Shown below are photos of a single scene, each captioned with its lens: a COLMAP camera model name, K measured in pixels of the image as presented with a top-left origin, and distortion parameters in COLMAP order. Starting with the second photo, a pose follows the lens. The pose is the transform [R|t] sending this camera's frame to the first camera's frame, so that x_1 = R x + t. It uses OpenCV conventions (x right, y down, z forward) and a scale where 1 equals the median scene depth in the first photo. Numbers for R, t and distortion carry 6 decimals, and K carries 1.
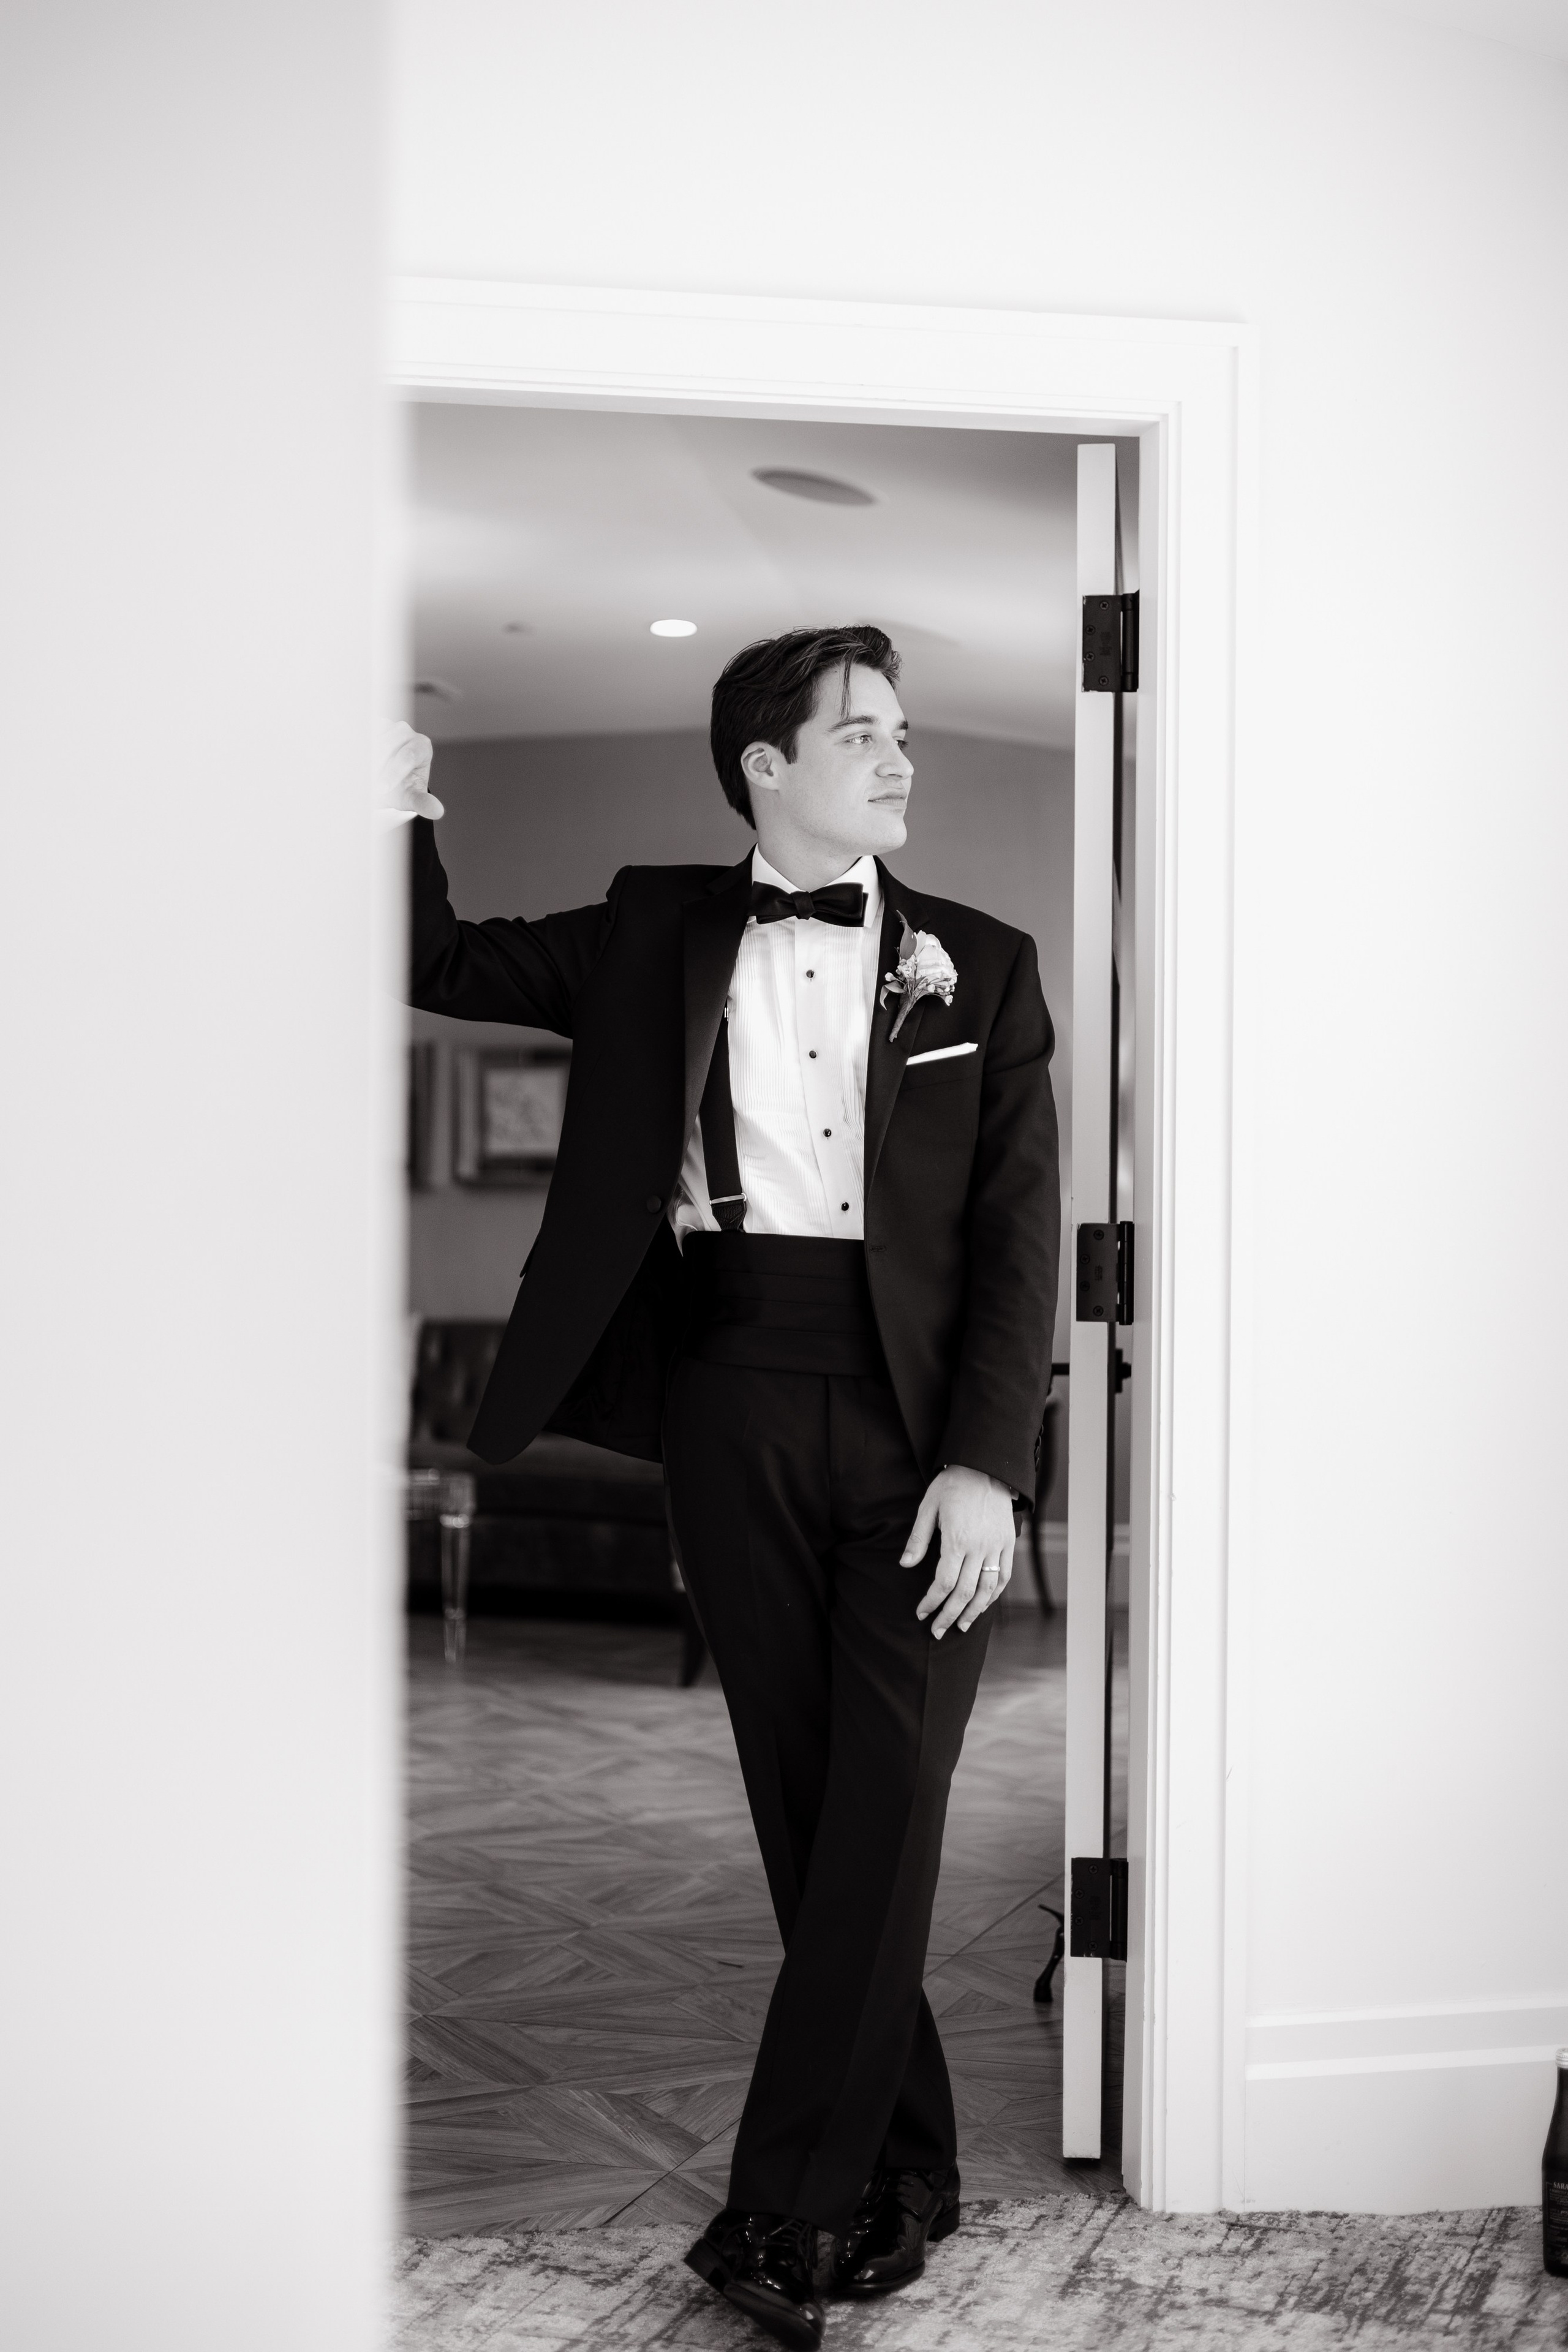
lens RADIAL K [[3425.8, 0, 813.7], [0, 3425.8, 1125.5], [0, 0, 1]] dist [0.057703, 0.000000]
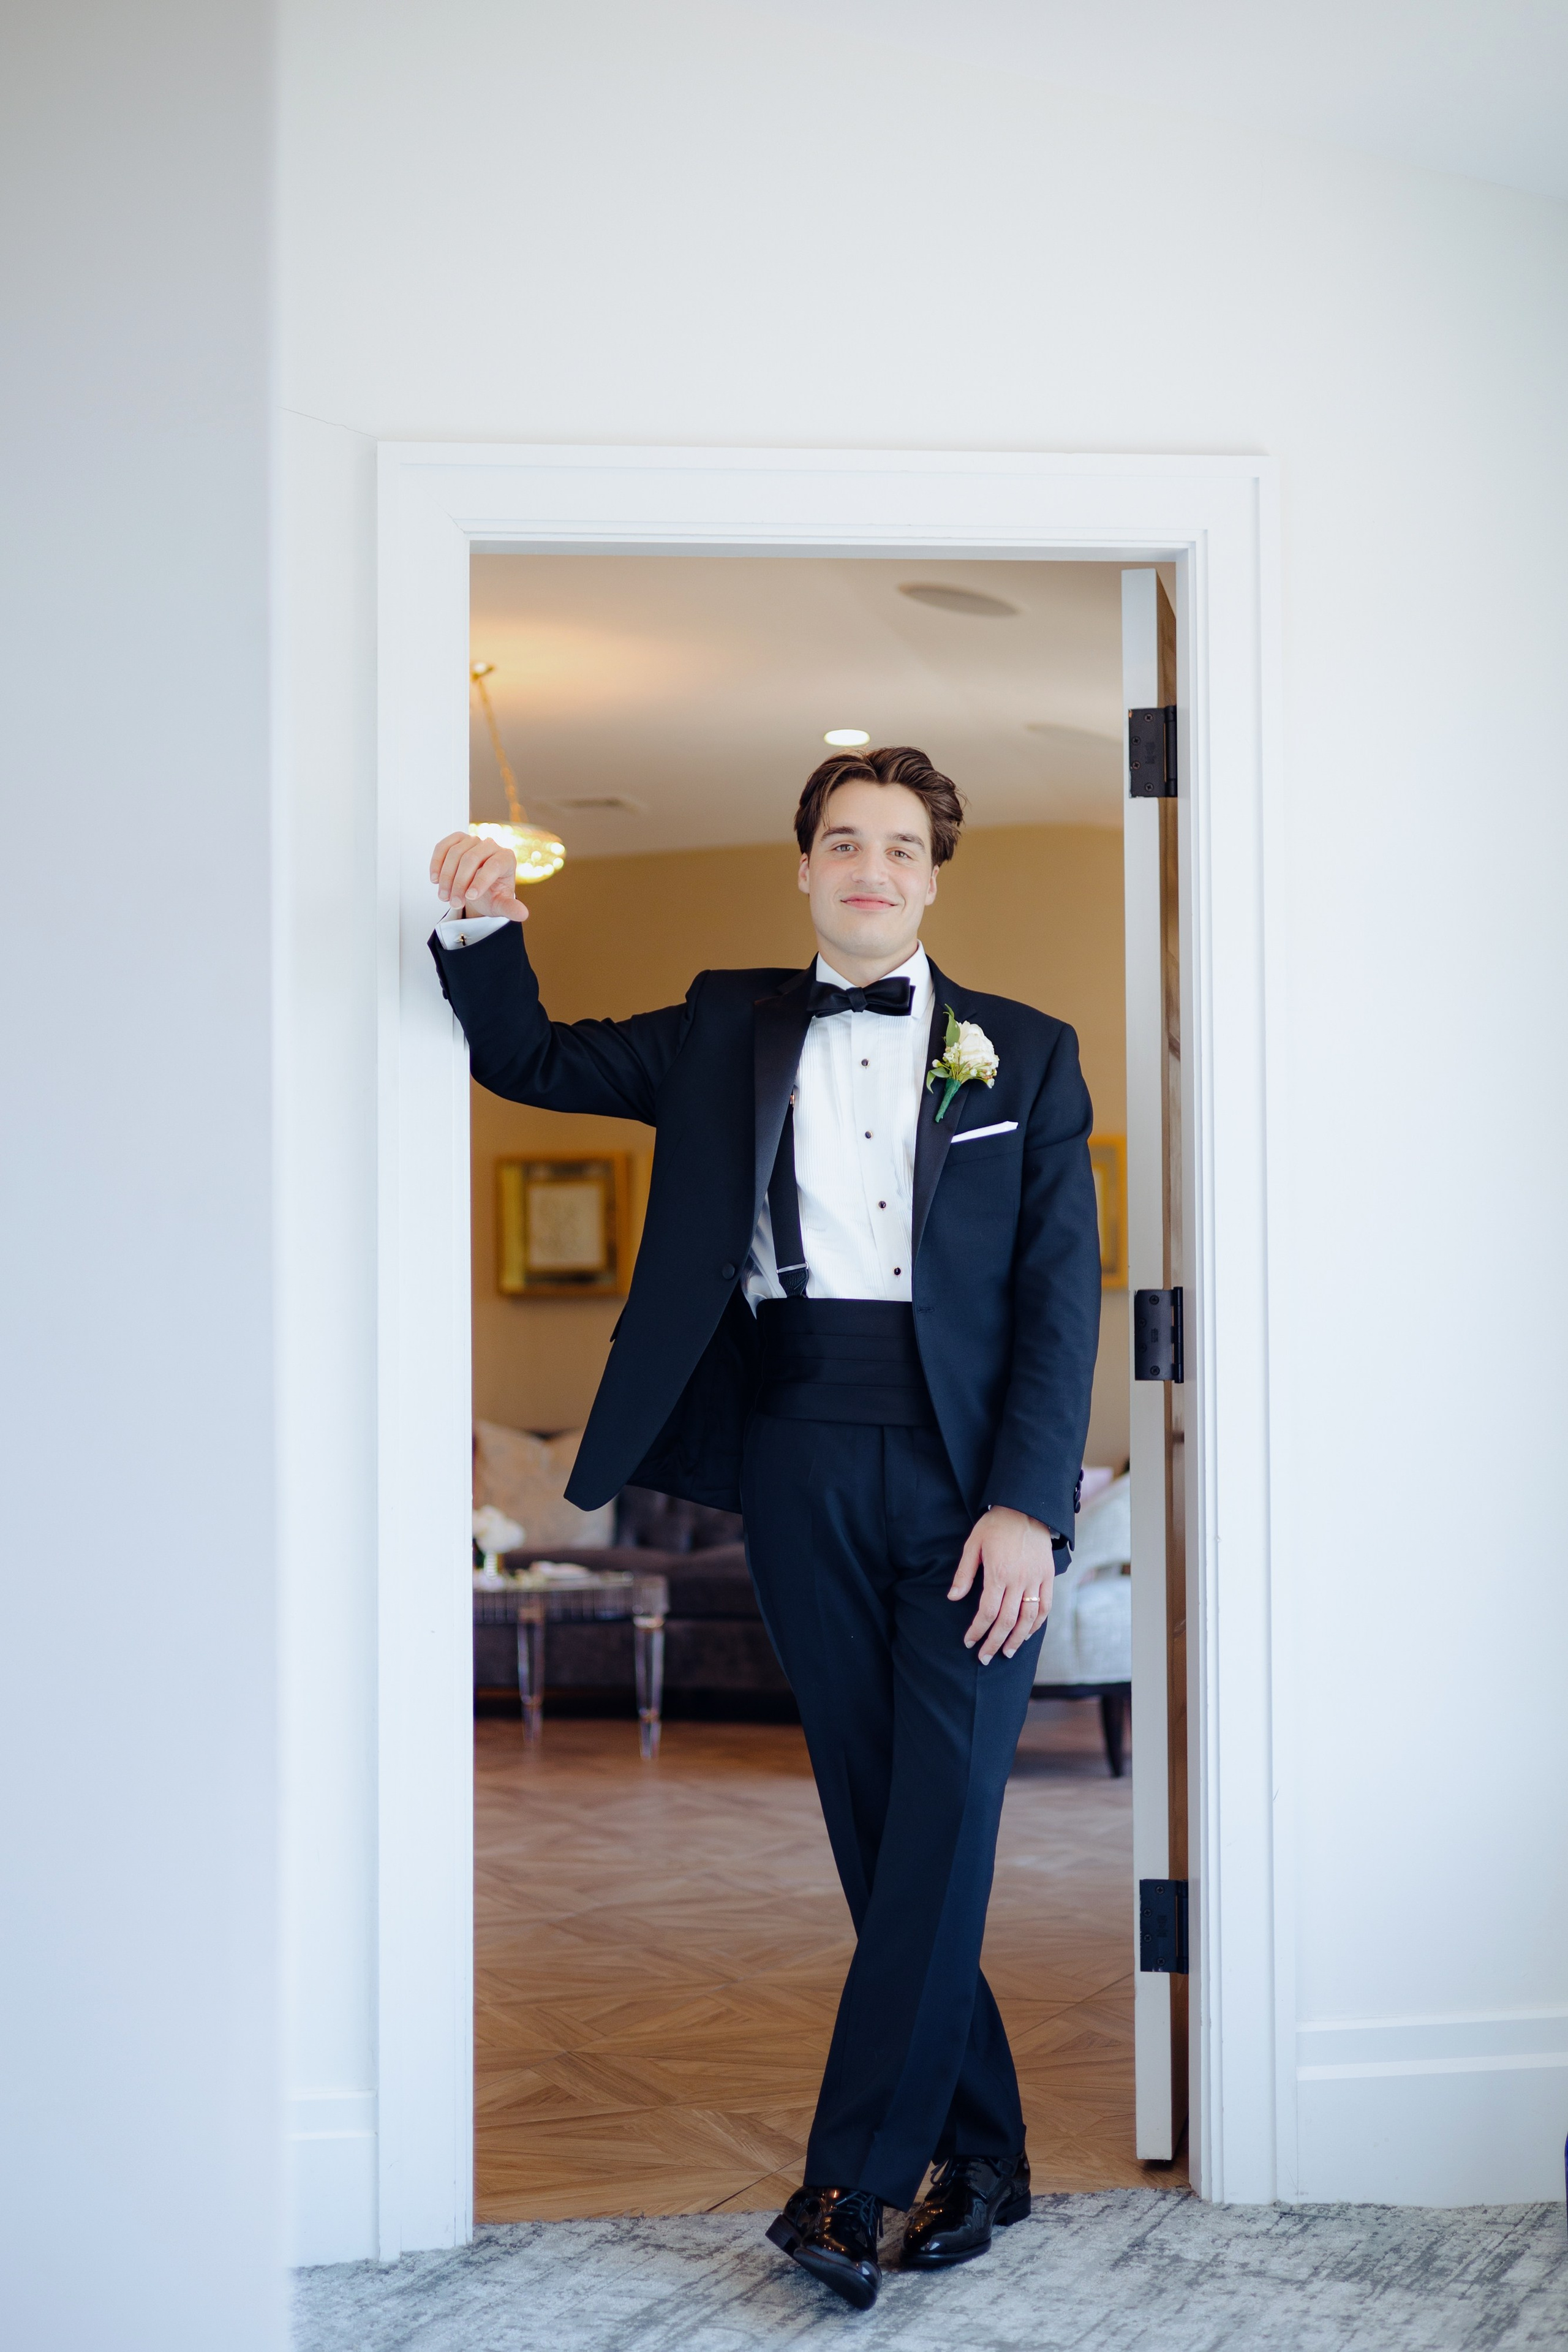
lens RADIAL K [[3425.8, 0, 783.1], [0, 3425.8, 1177.3], [0, 0, 1]] dist [0.057703, 0.000000]
pose [[0.997568, -0.019036, -0.067043, 0.044565], [0.017954, 0.999699, -0.016709, 0.010182], [0.067341, 0.015464, 0.997610, -0.093641]]
